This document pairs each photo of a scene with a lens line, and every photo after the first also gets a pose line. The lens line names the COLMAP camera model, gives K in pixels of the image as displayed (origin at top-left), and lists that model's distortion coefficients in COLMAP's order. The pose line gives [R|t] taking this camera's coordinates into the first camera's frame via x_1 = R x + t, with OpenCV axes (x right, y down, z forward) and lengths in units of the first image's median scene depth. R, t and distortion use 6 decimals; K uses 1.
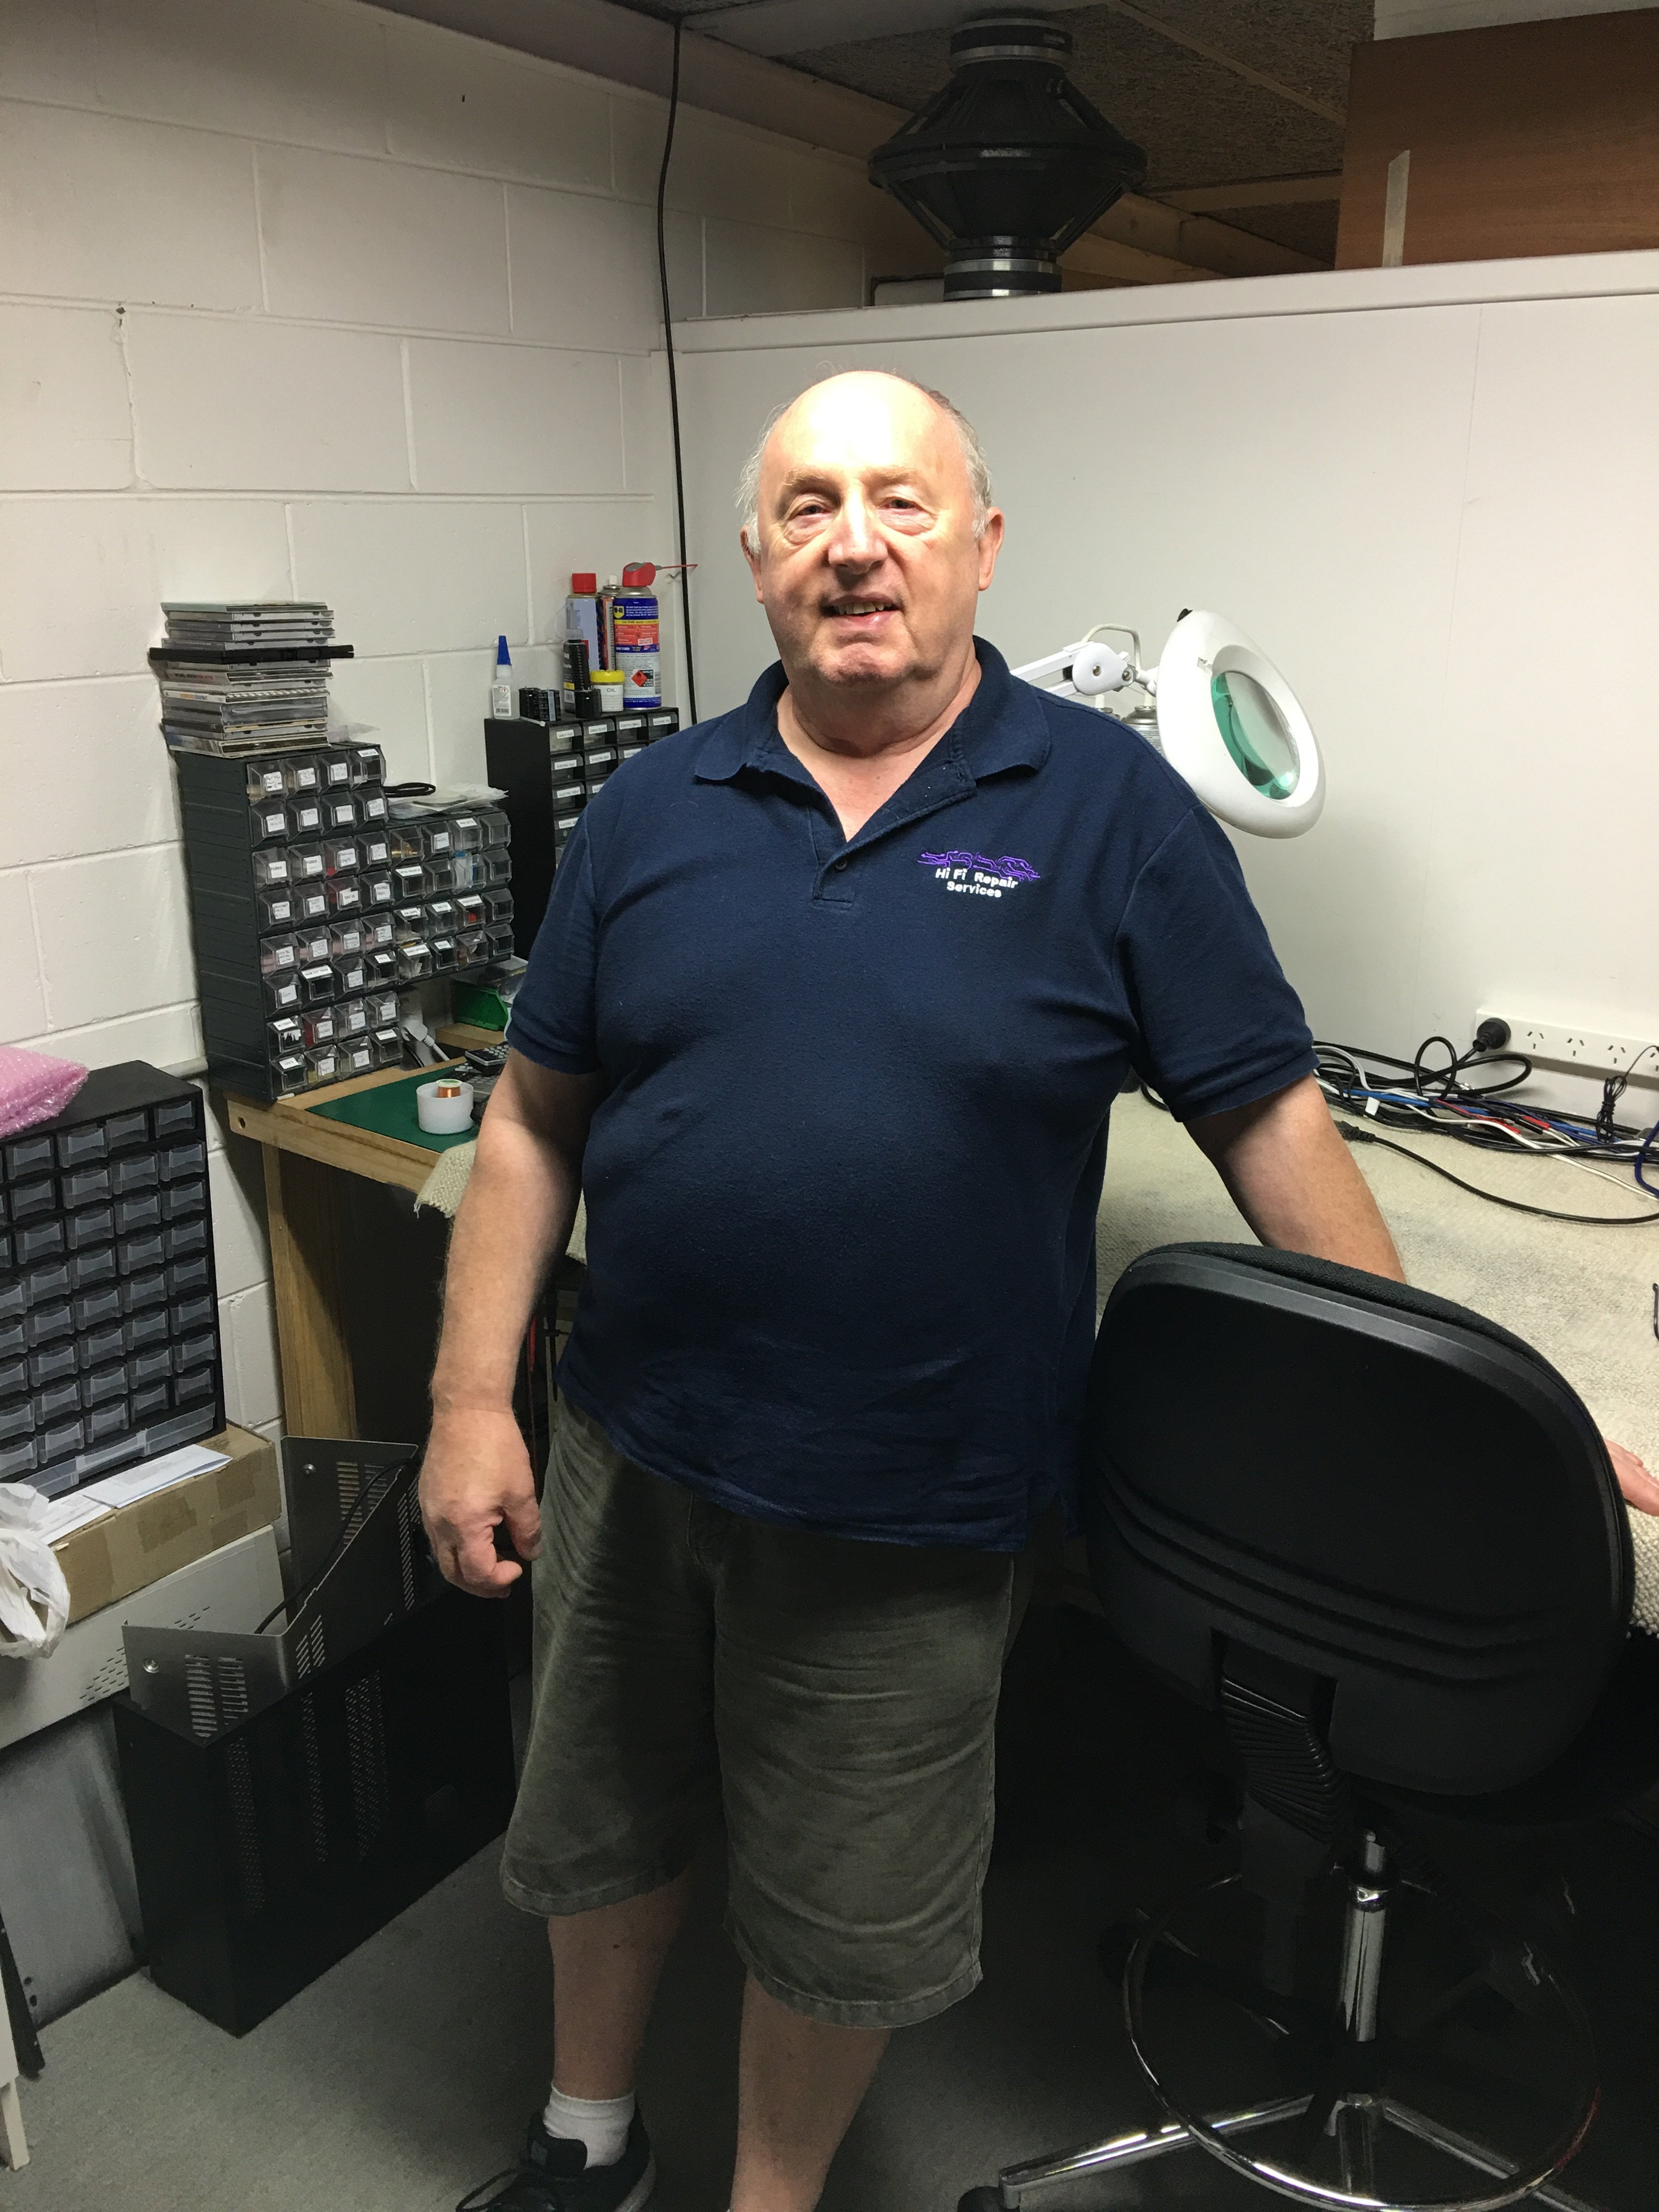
lens RADIAL K [[1921.1, 0, 829.5], [0, 1921.1, 1106.0], [0, 0, 1]] dist [0.111624, -0.179304]
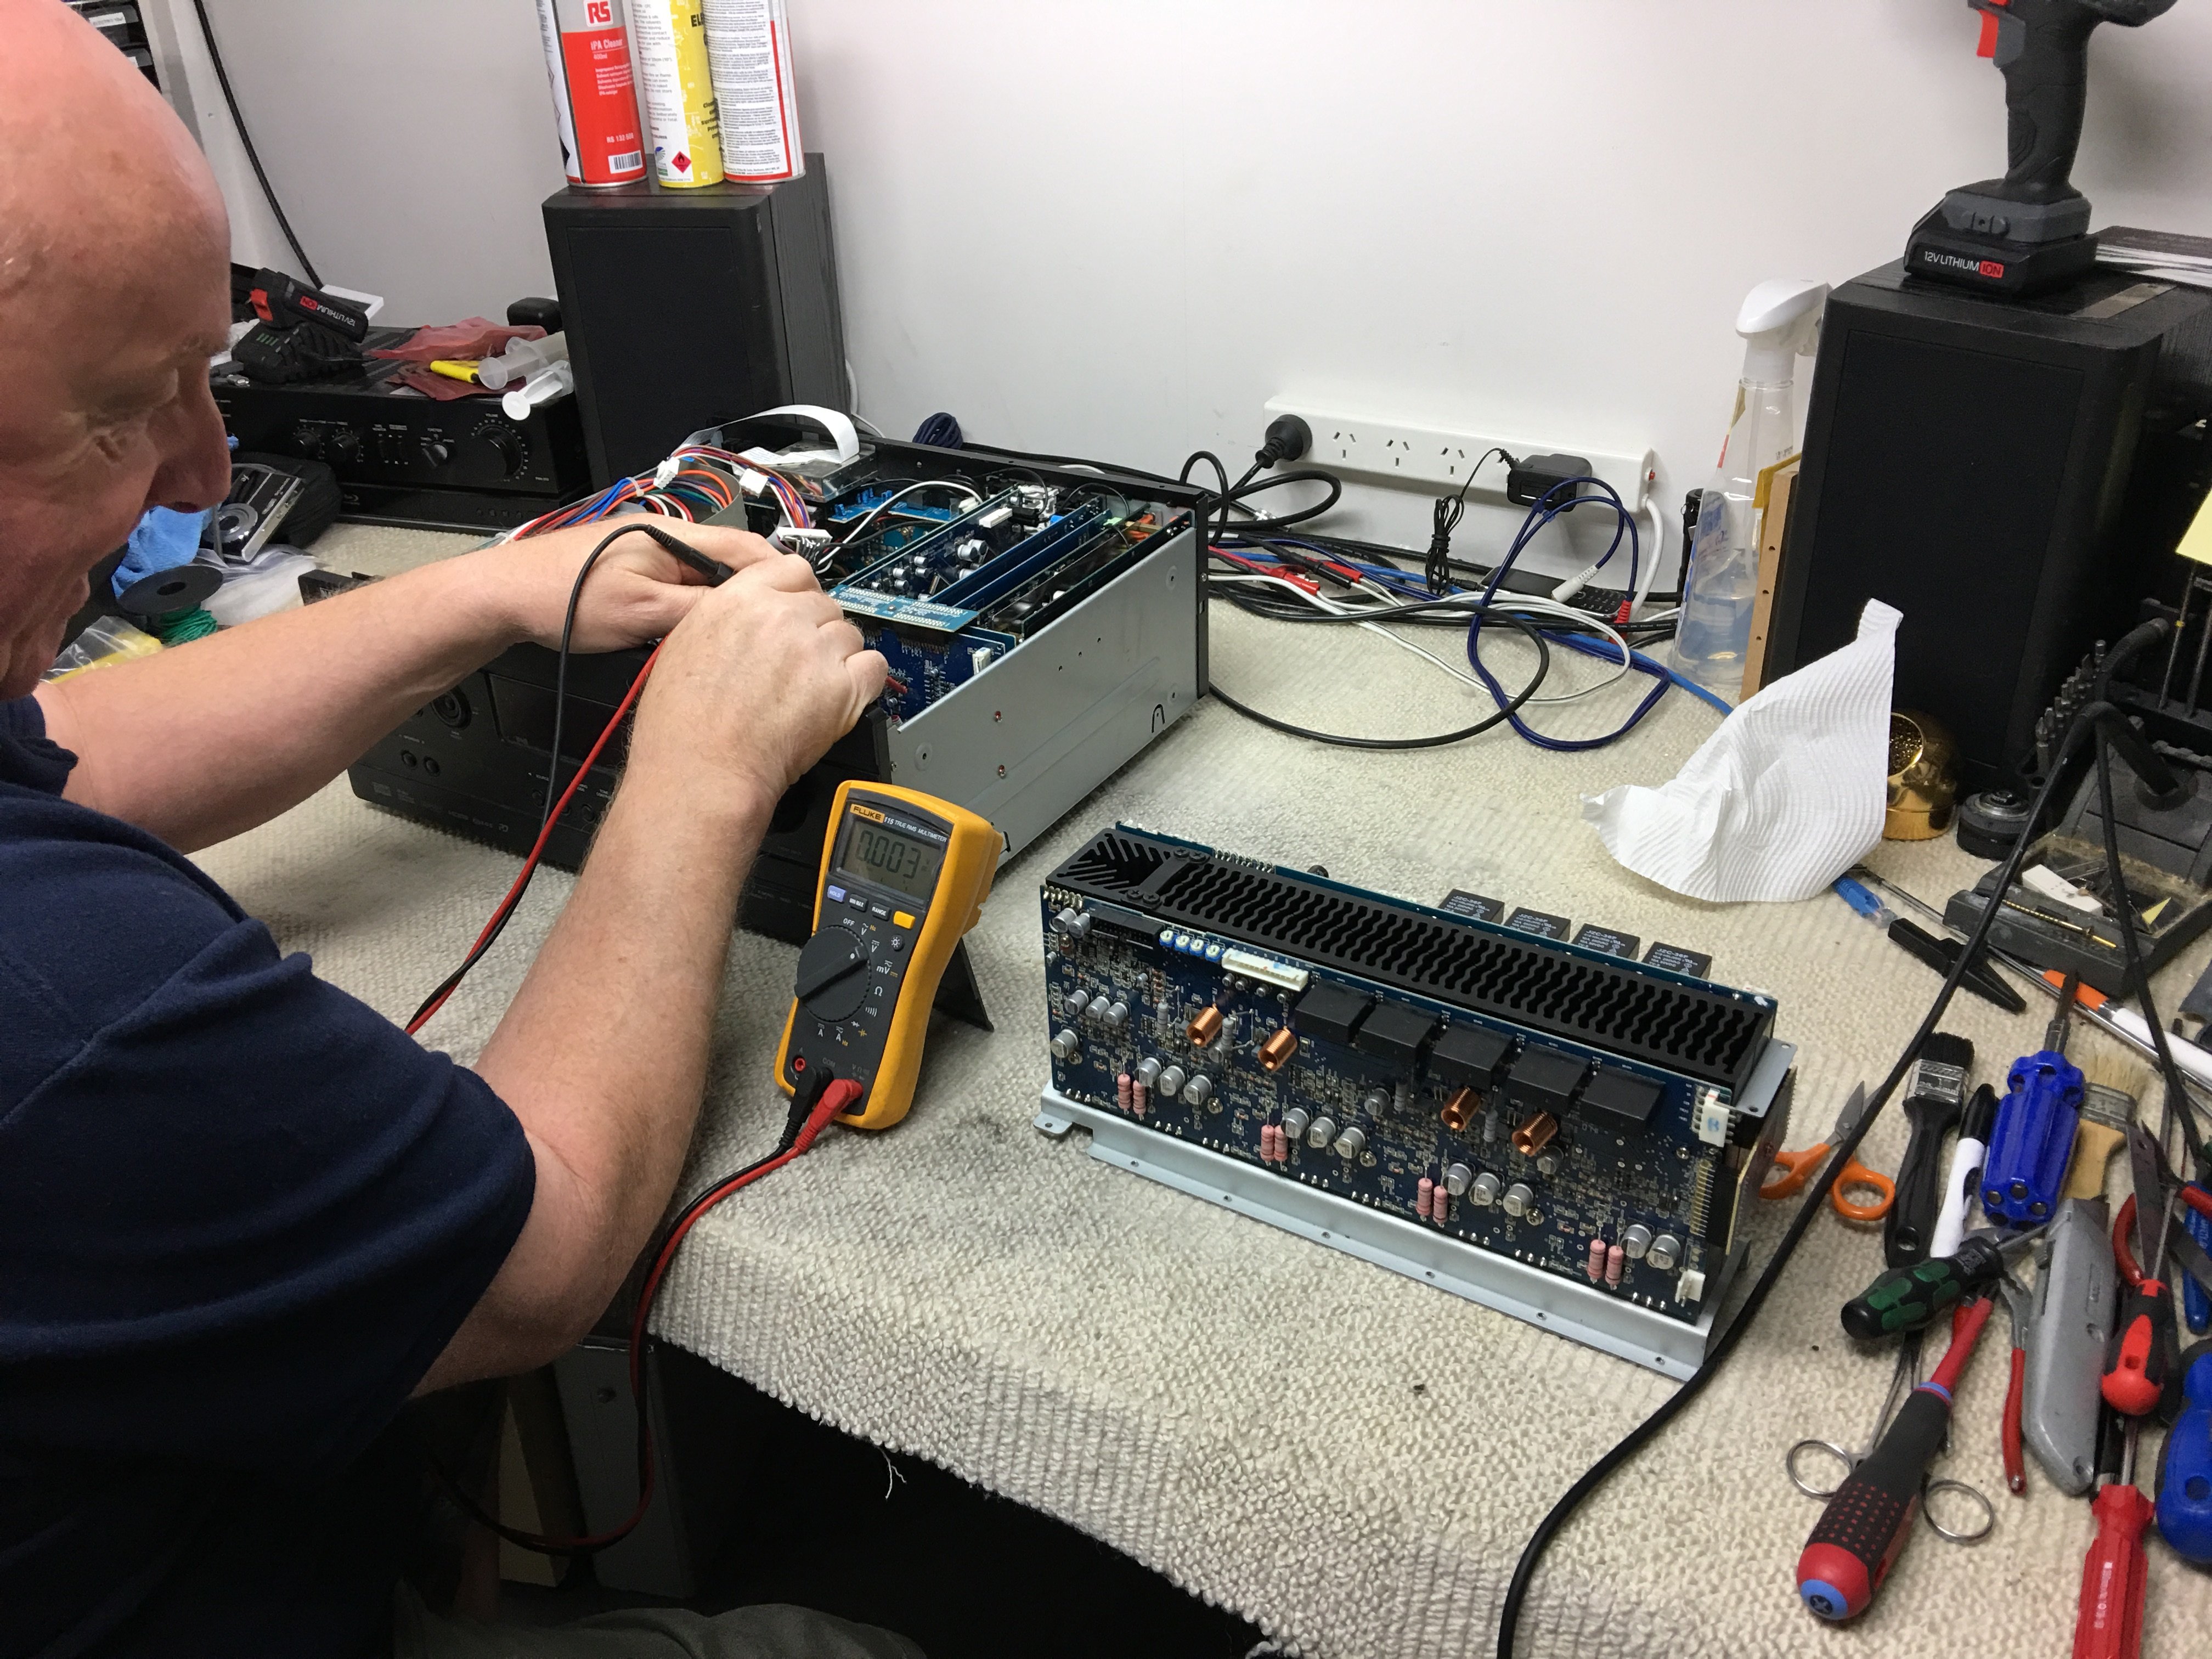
lens RADIAL K [[1921.1, 0, 1093.8], [0, 1921.1, 839.8], [0, 0, 1]] dist [0.111624, -0.179304]
pose [[0.991716, -0.094883, 0.086587, 0.198454], [0.076063, 0.976963, 0.199394, -0.039169], [-0.103512, -0.191157, 0.976086, 0.311122]]
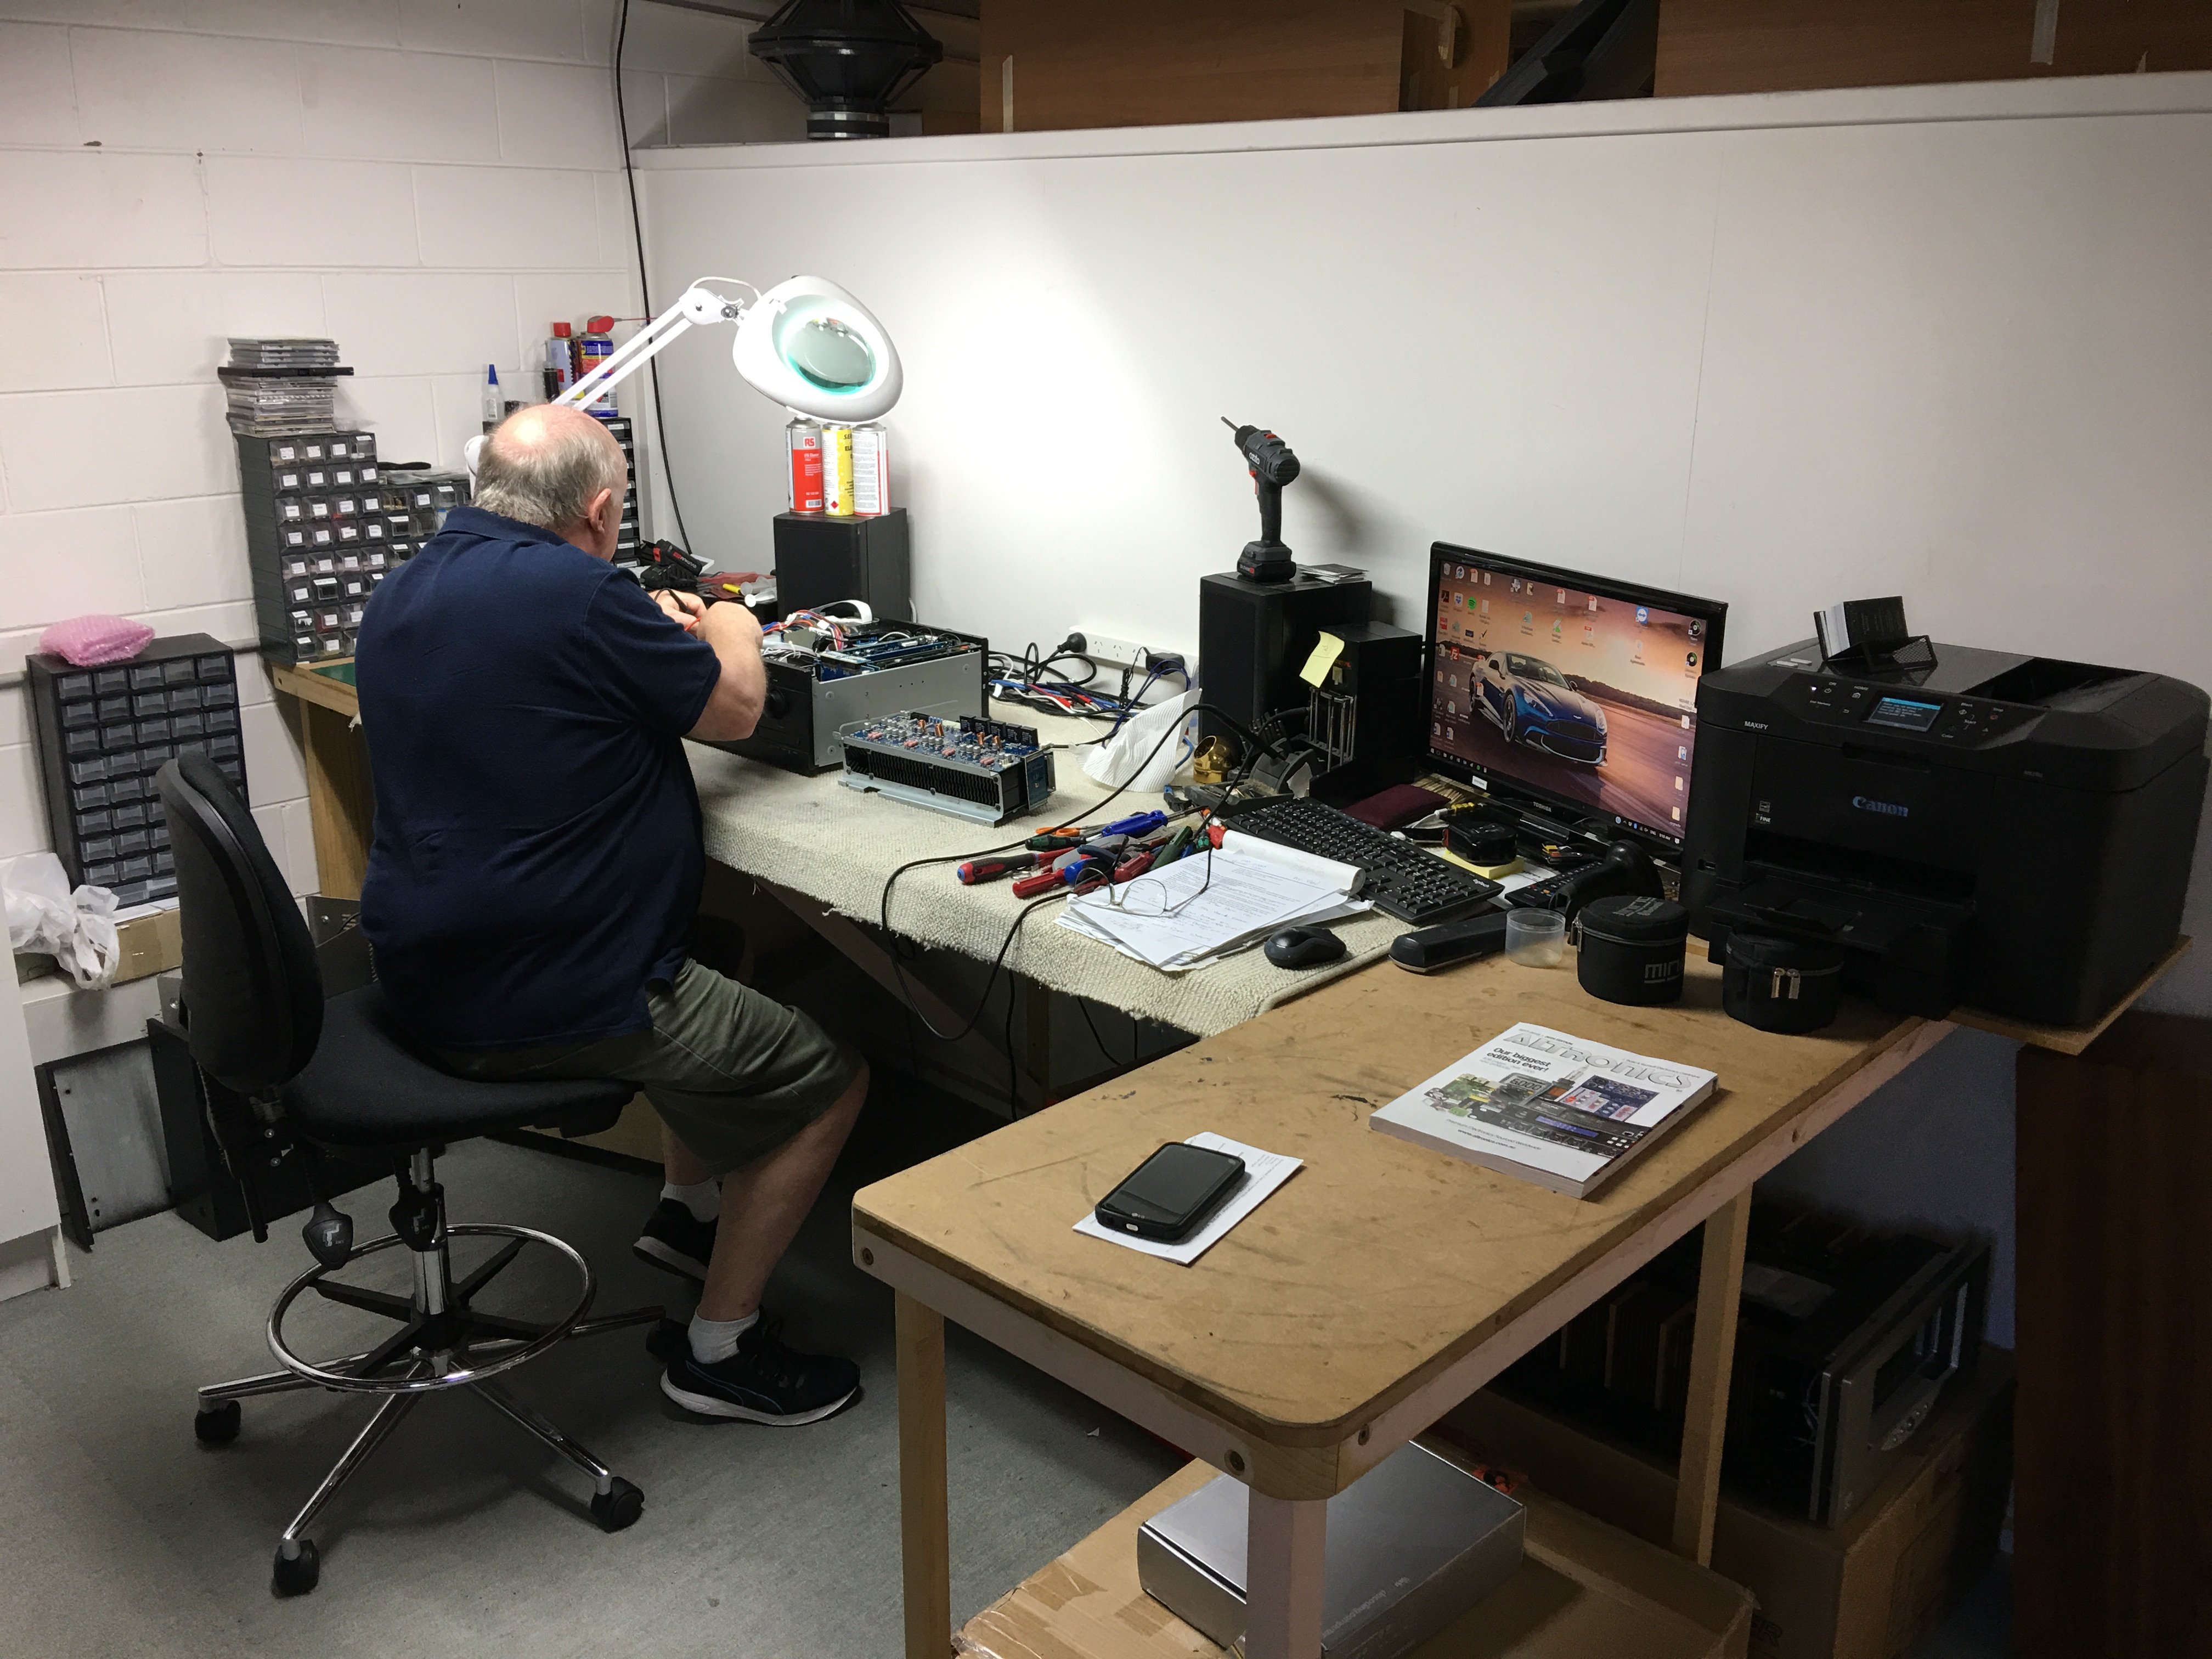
lens RADIAL K [[1921.1, 0, 1093.8], [0, 1921.1, 839.8], [0, 0, 1]] dist [0.111624, -0.179304]
pose [[0.995837, 0.036333, -0.083593, 0.478248], [-0.036982, 0.999296, -0.006234, 0.122378], [0.083308, 0.009299, 0.996480, -0.478475]]
